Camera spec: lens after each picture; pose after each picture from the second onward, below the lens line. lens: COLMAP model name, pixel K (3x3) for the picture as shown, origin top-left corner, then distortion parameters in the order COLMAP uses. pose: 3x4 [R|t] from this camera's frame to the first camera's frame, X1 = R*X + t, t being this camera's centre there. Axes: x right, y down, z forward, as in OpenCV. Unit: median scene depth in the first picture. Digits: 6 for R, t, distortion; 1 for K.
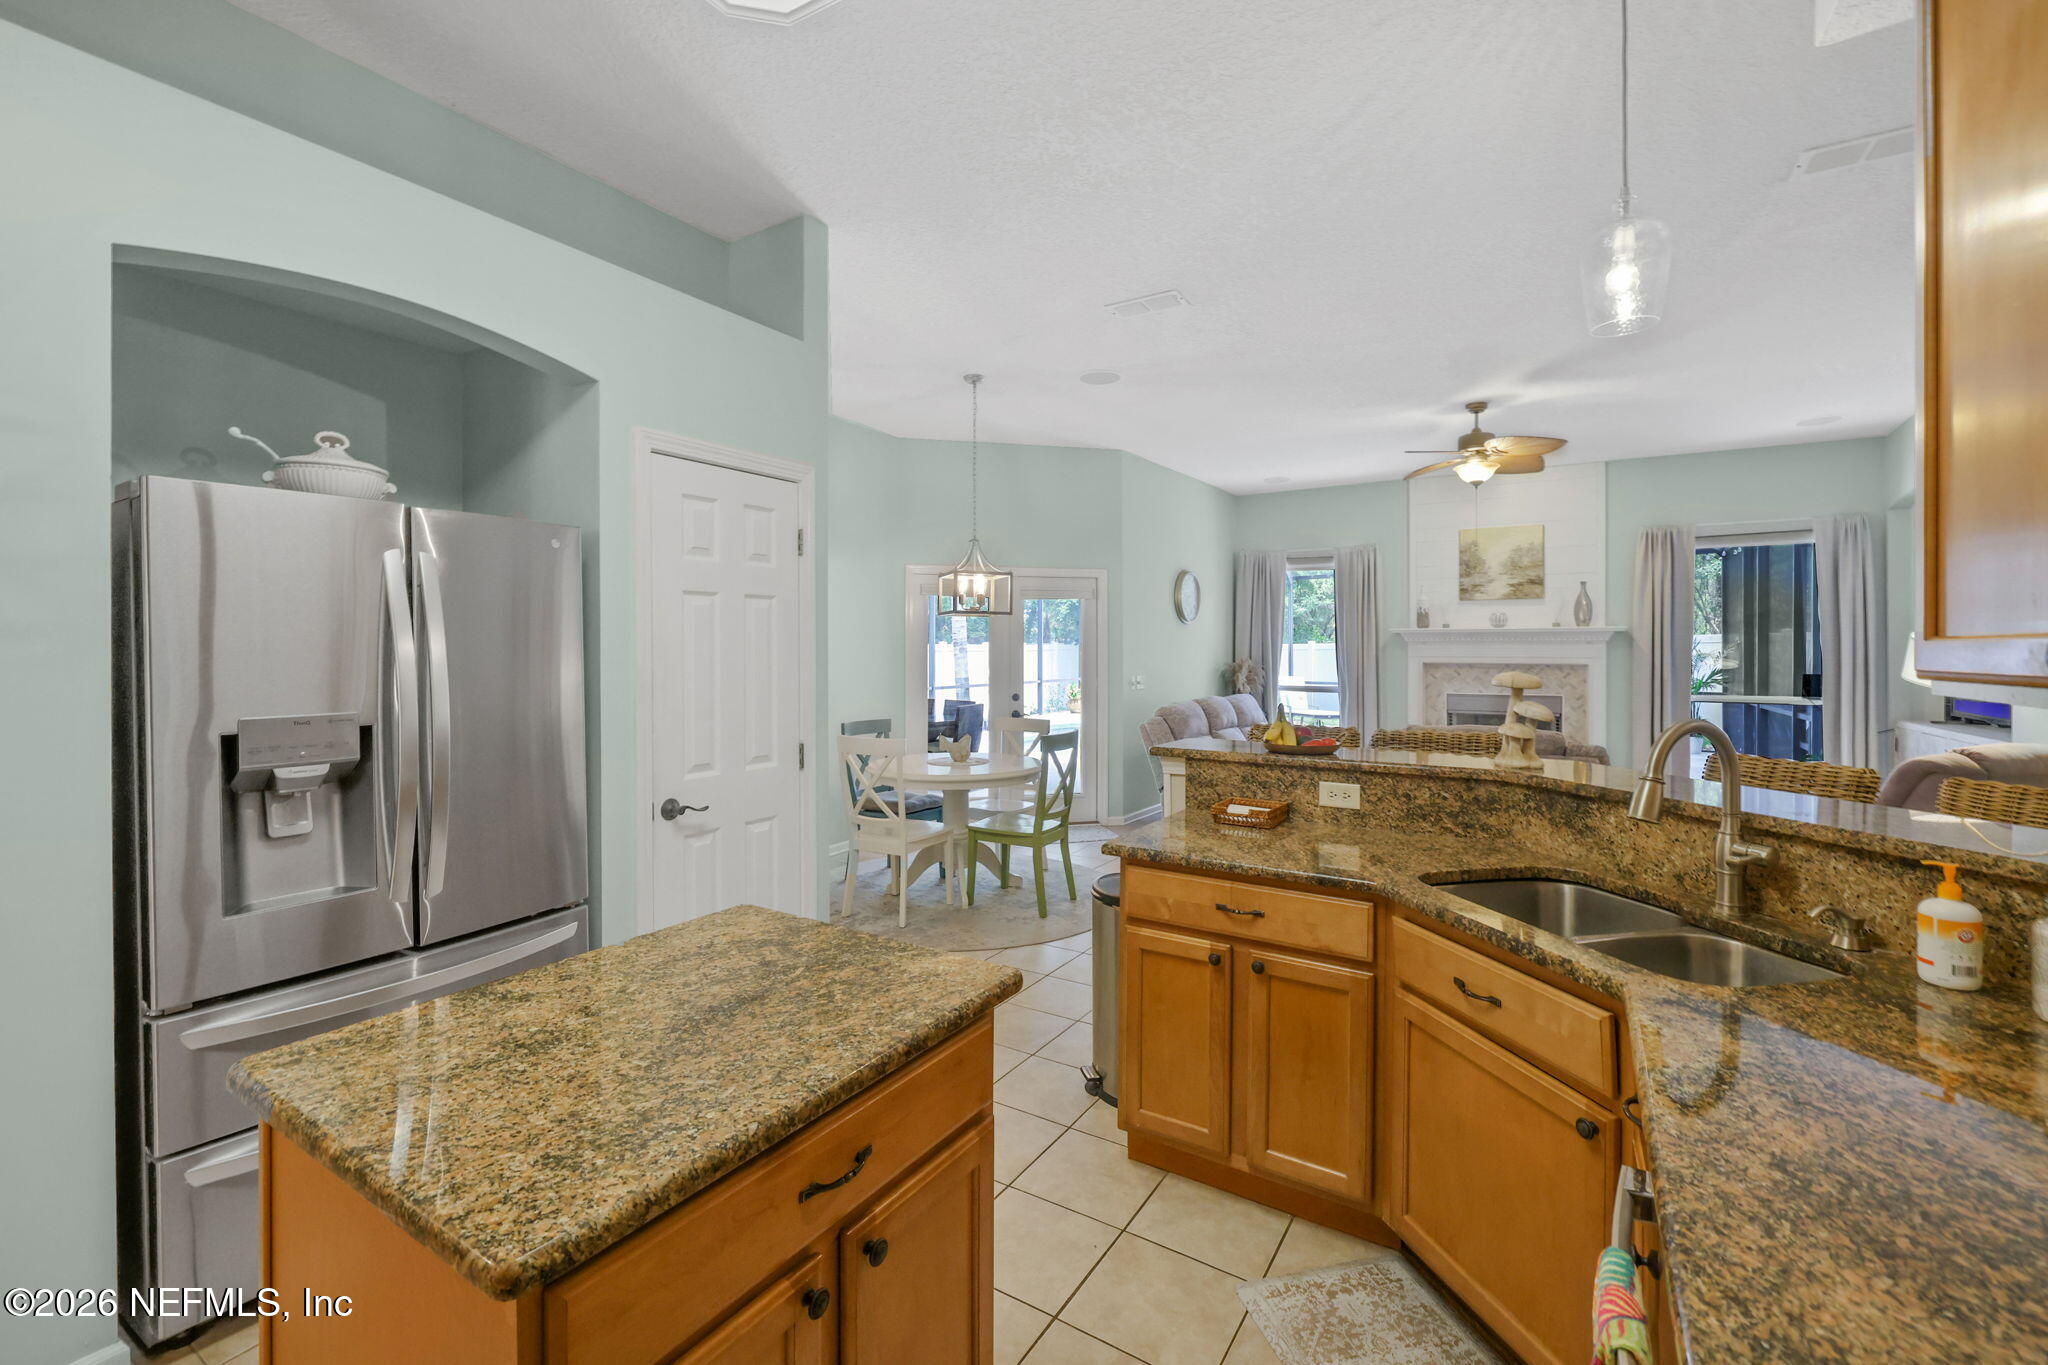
lens RADIAL K [[864.5, 0, 984.2], [0, 864.5, 650.1], [0, 0, 1]] dist [-0.002657, 0.000353]
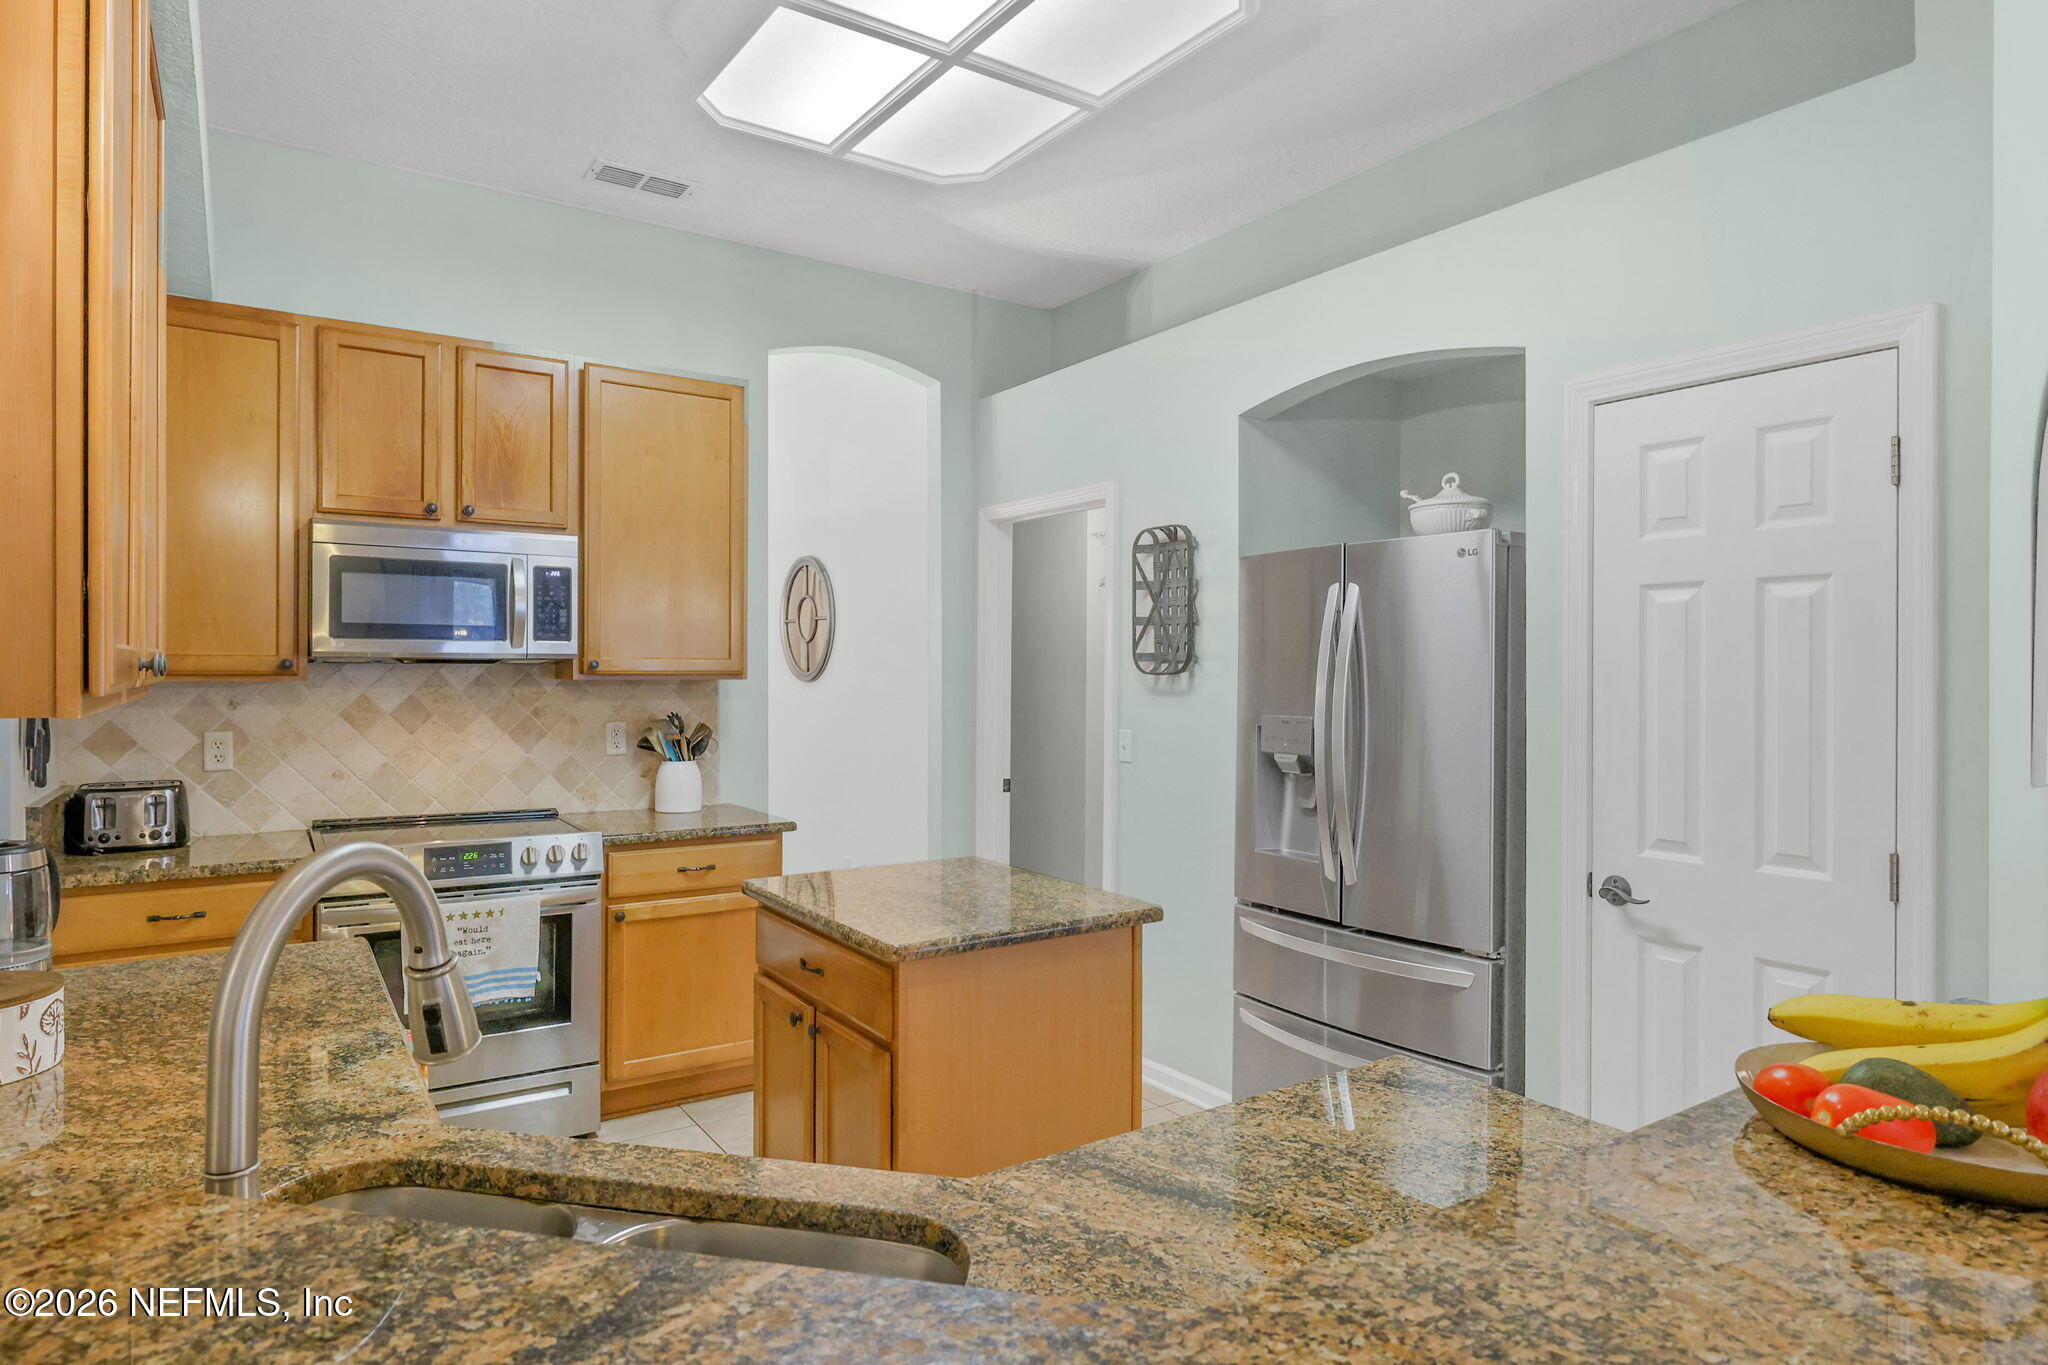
lens RADIAL K [[1204.2, 0, 1065.7], [0, 1204.2, 672.6], [0, 0, 1]] dist [-0.010172, 0.000056]
pose [[-0.353306, 0.005962, -0.935489, 0.362747], [-0.005851, 0.999946, 0.008583, -0.002178], [0.935489, 0.008506, -0.353252, 0.444559]]
